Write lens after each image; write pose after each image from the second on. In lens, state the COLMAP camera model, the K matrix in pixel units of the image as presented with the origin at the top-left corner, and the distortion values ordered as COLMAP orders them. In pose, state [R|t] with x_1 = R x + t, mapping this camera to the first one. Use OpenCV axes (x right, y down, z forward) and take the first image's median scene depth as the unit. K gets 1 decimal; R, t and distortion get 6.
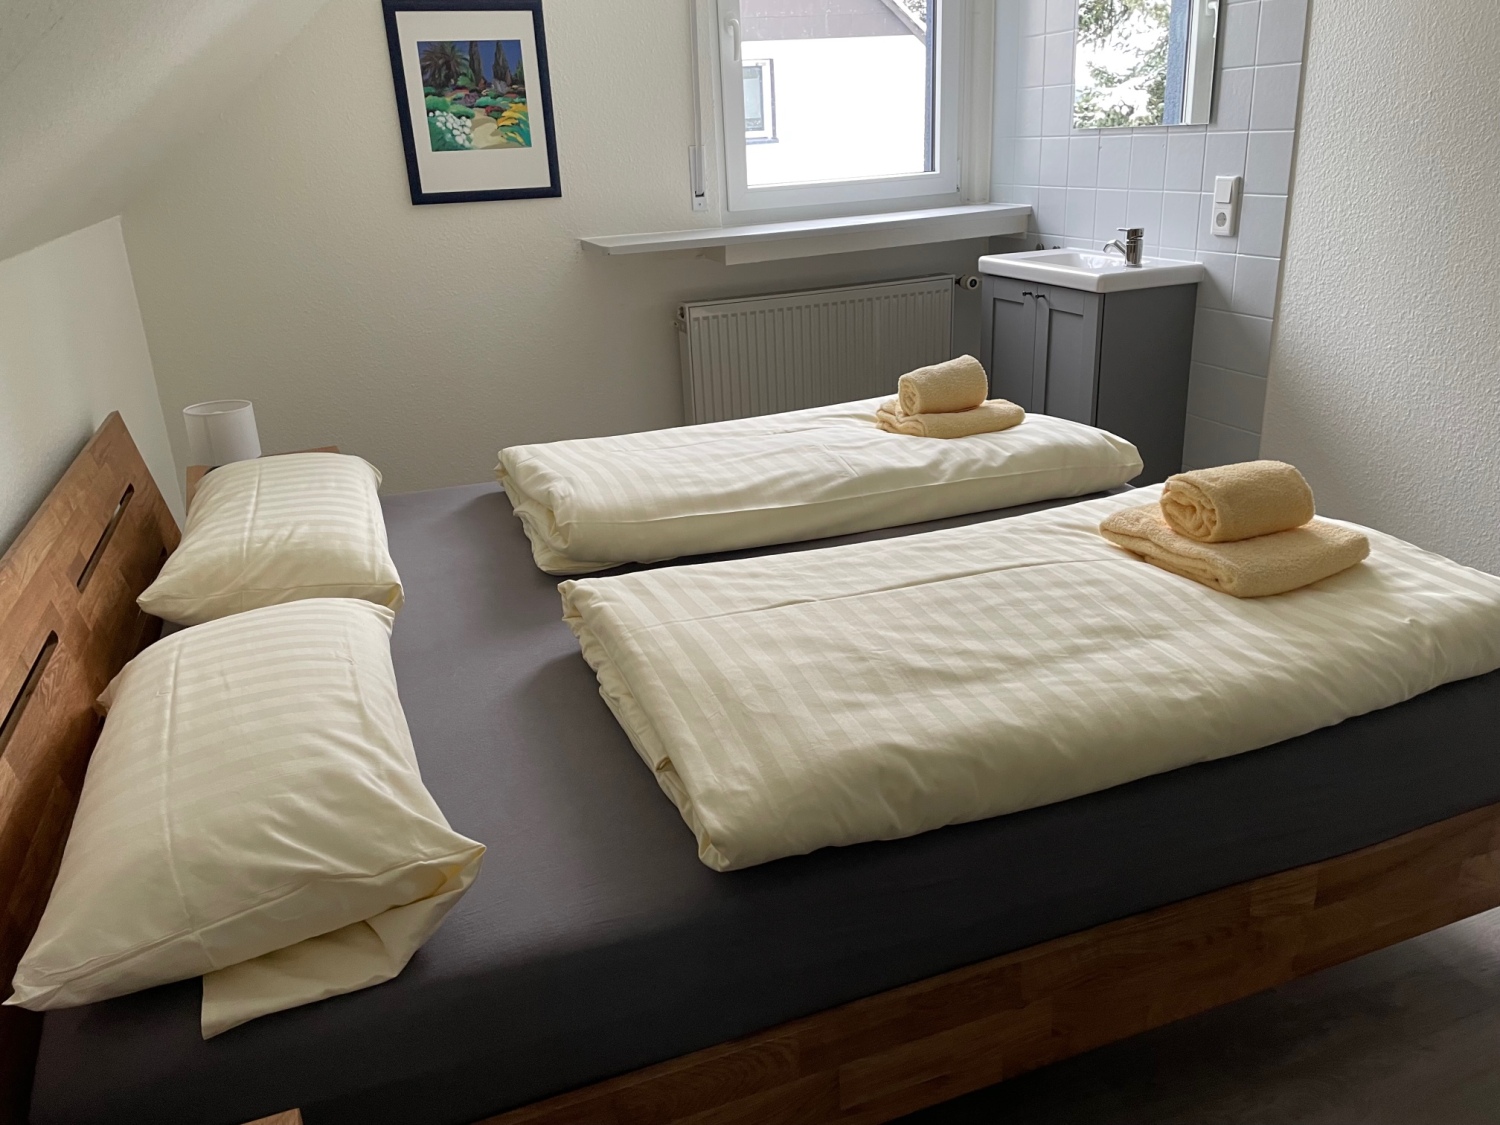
lens RADIAL K [[1122.3, 0, 744.6], [0, 1122.3, 561.2], [0, 0, 1]] dist [0.024130, -0.036428]
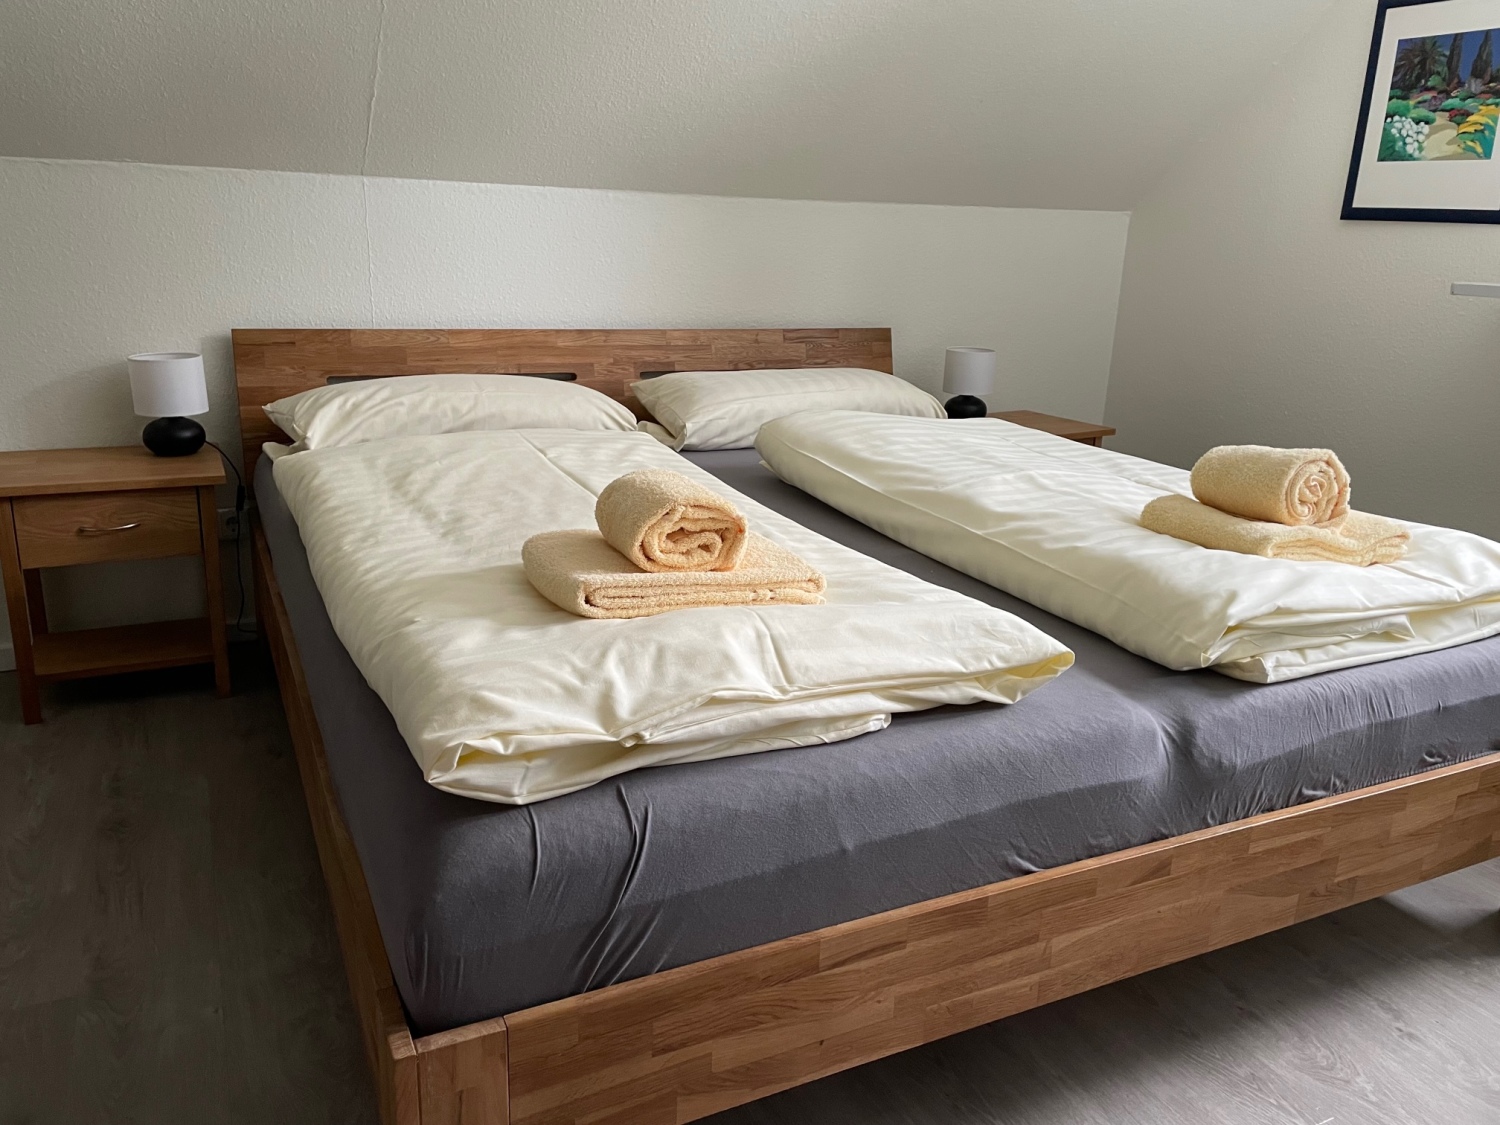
lens RADIAL K [[1122.3, 0, 744.1], [0, 1122.3, 564.0], [0, 0, 1]] dist [0.024130, -0.036428]
pose [[0.104366, 0.342290, -0.933780, 0.612210], [-0.383617, 0.880105, 0.279739, -0.140345], [0.917576, 0.329019, 0.223161, 0.446050]]
